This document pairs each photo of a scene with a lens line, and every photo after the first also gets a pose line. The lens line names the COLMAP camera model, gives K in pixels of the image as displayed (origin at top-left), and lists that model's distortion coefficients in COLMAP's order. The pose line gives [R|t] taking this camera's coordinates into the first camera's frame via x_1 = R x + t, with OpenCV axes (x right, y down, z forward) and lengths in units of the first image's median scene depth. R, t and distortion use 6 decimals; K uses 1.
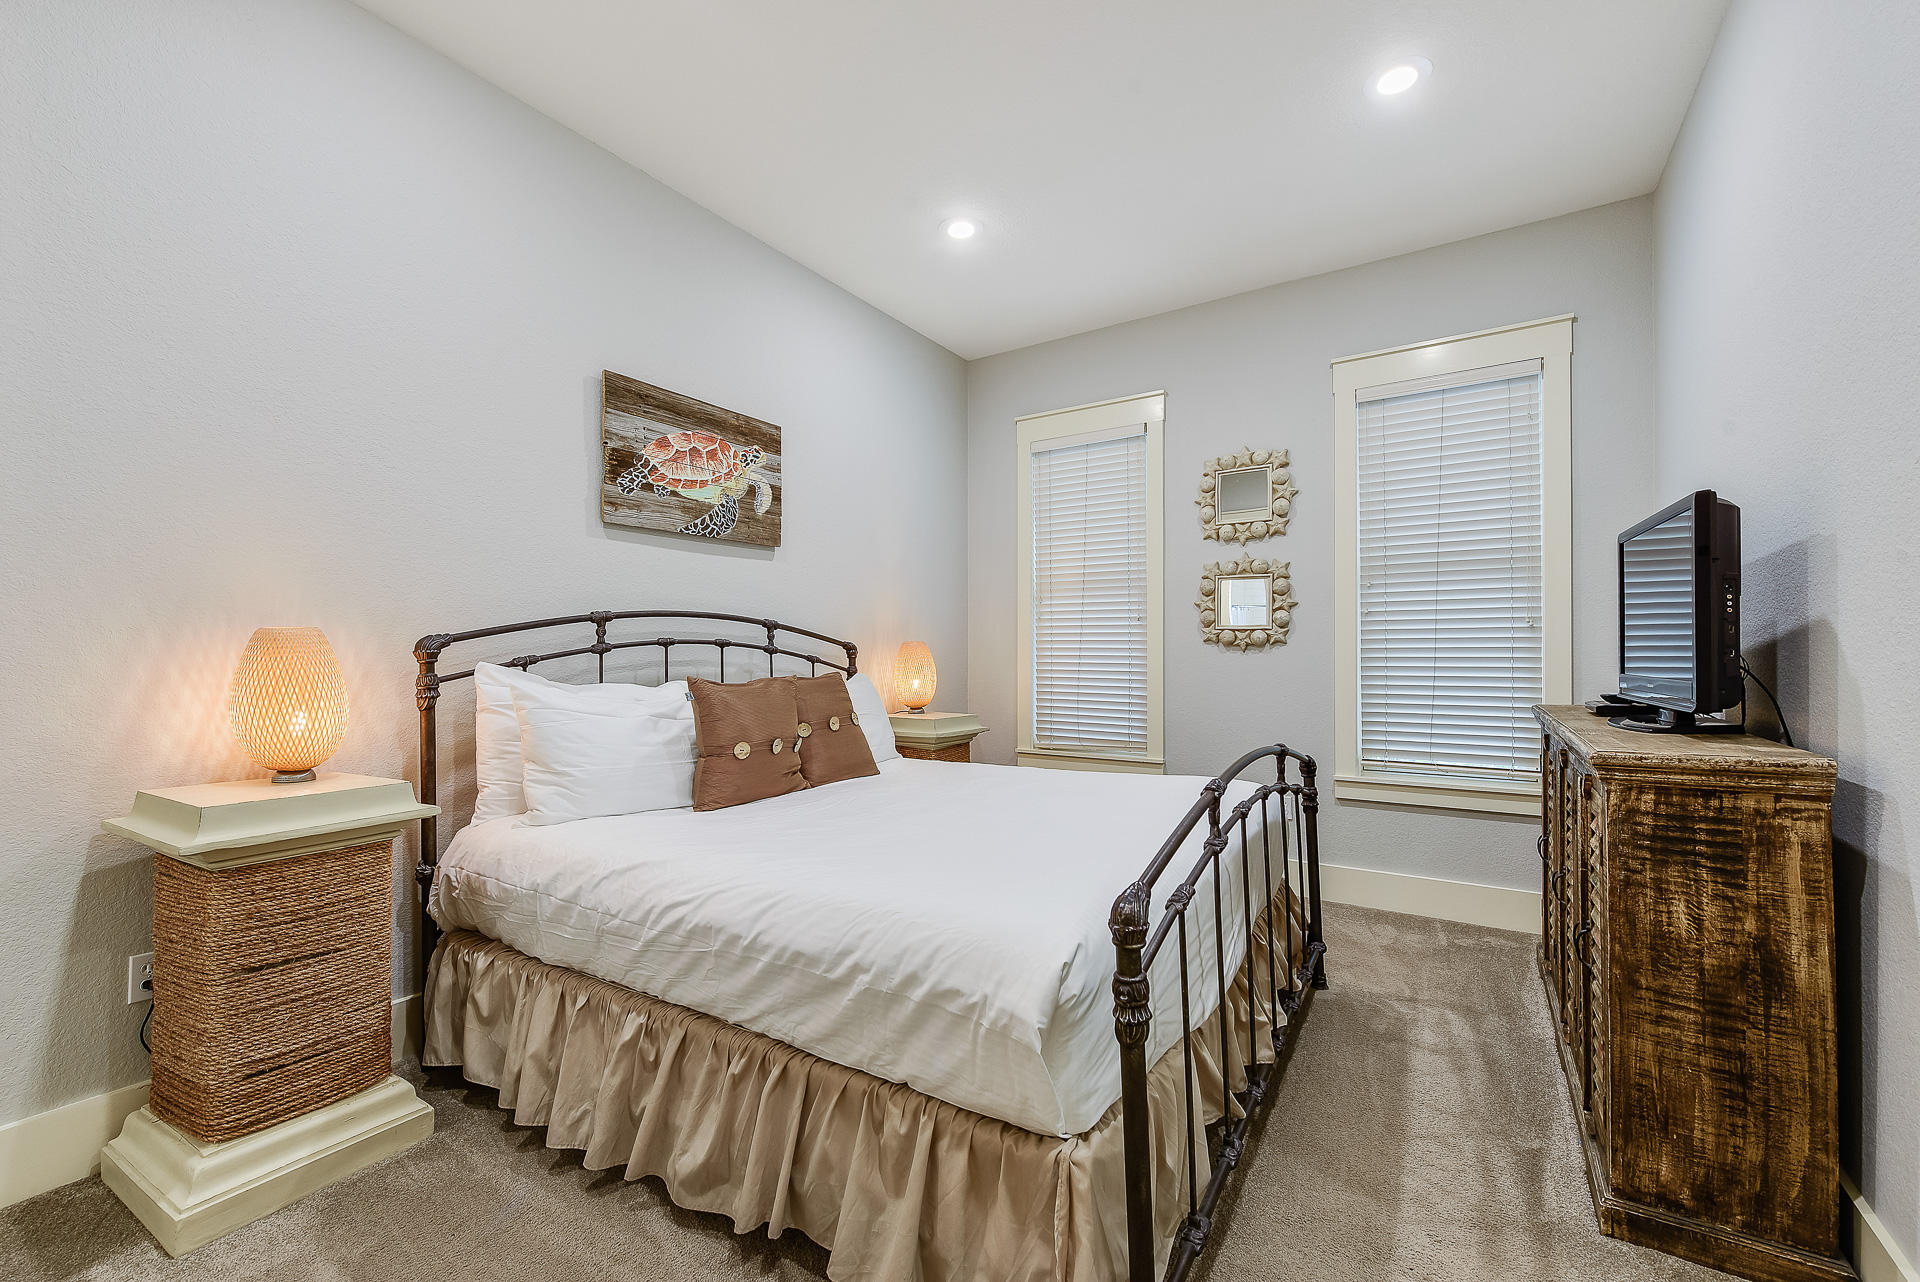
lens RADIAL K [[787.4, 0, 954.5], [0, 787.4, 646.2], [0, 0, 1]] dist [0.003888, 0.000178]
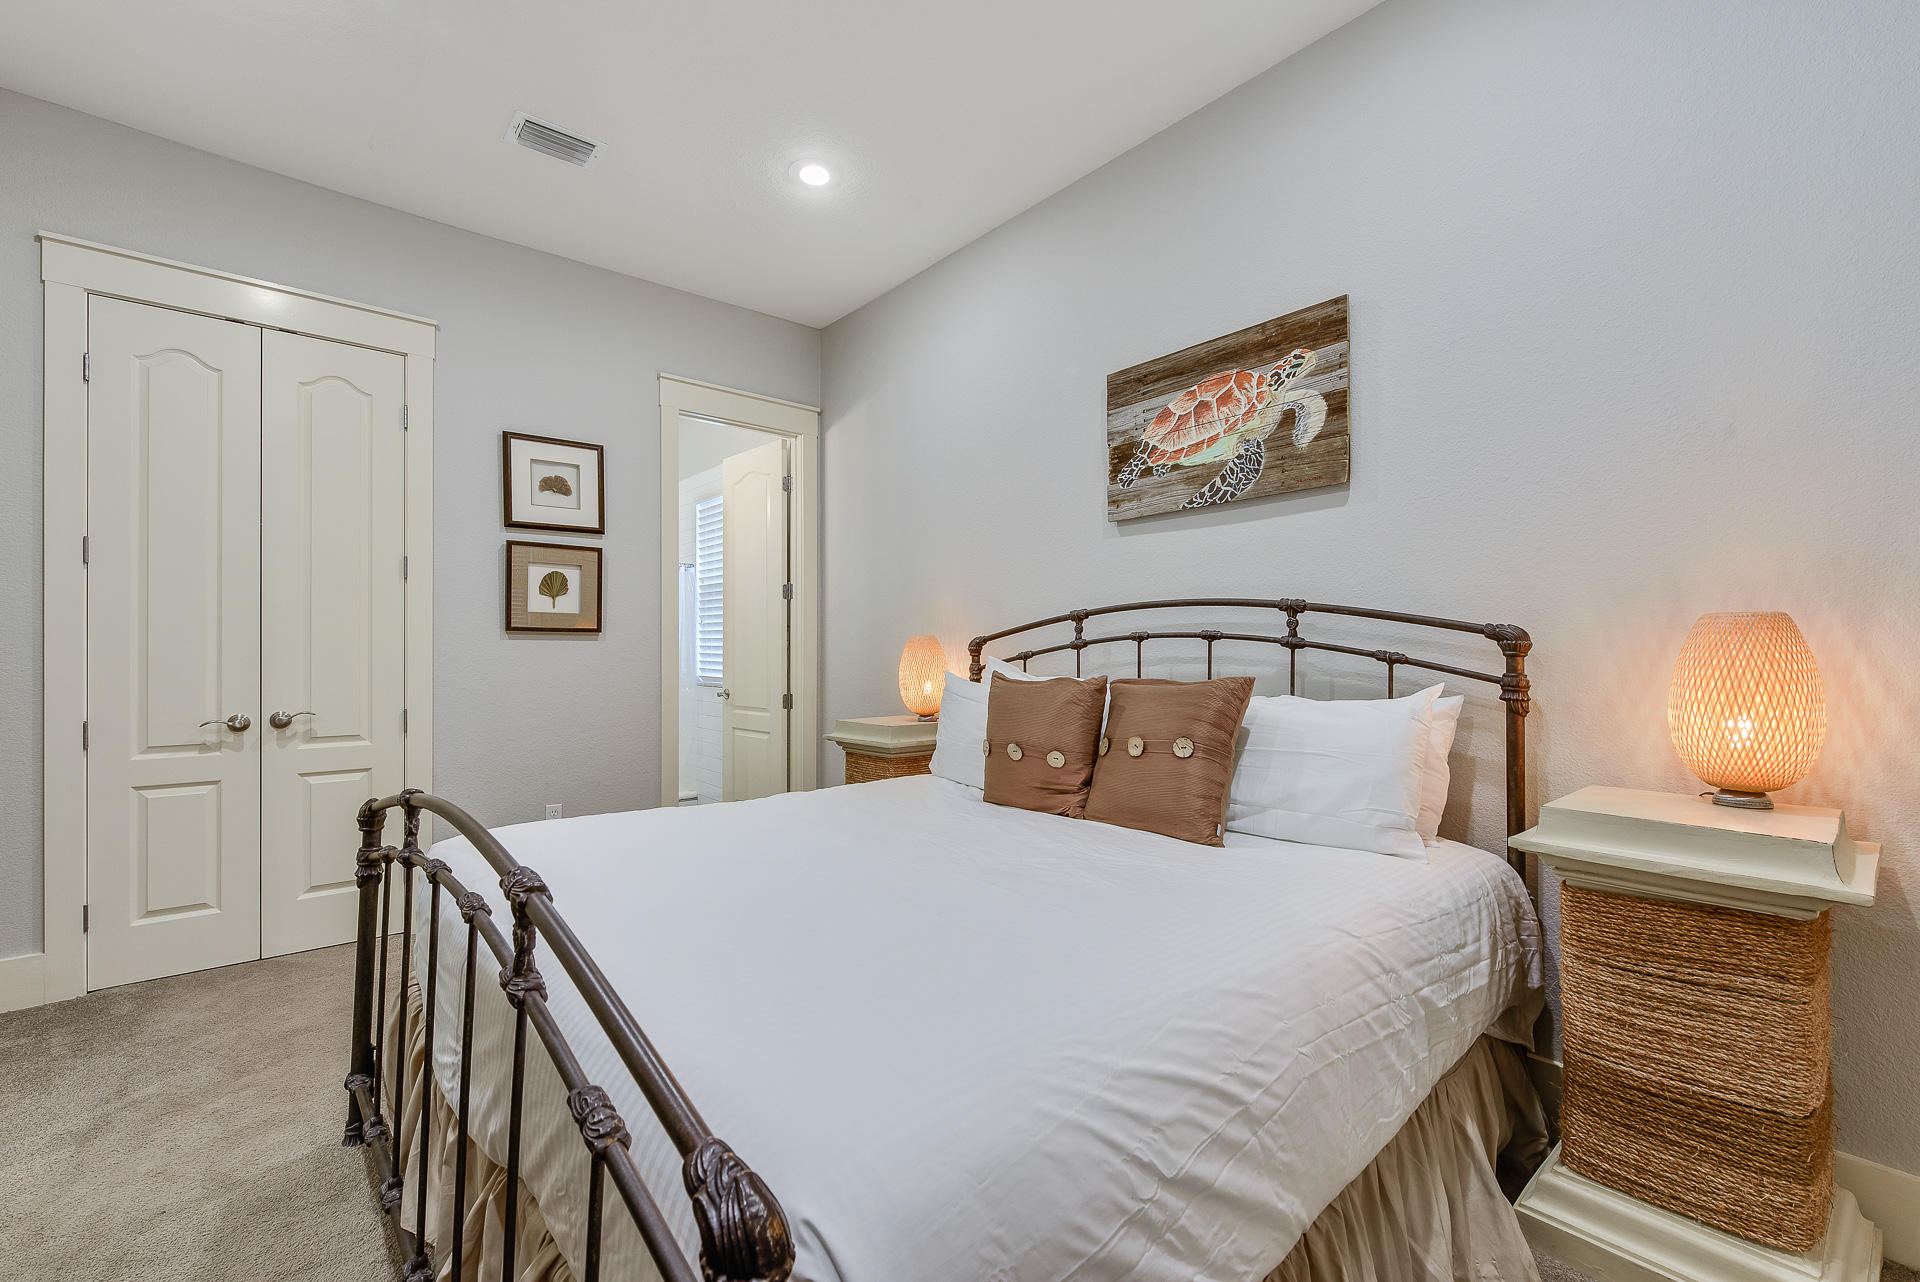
lens RADIAL K [[804.1, 0, 960.3], [0, 804.1, 657.0], [0, 0, 1]] dist [0.000373, -0.000341]
pose [[-0.285517, 0.000633, -0.958373, 0.556664], [0.004195, 0.999991, -0.000589, 0.017161], [0.958364, -0.004189, -0.285517, 0.994410]]
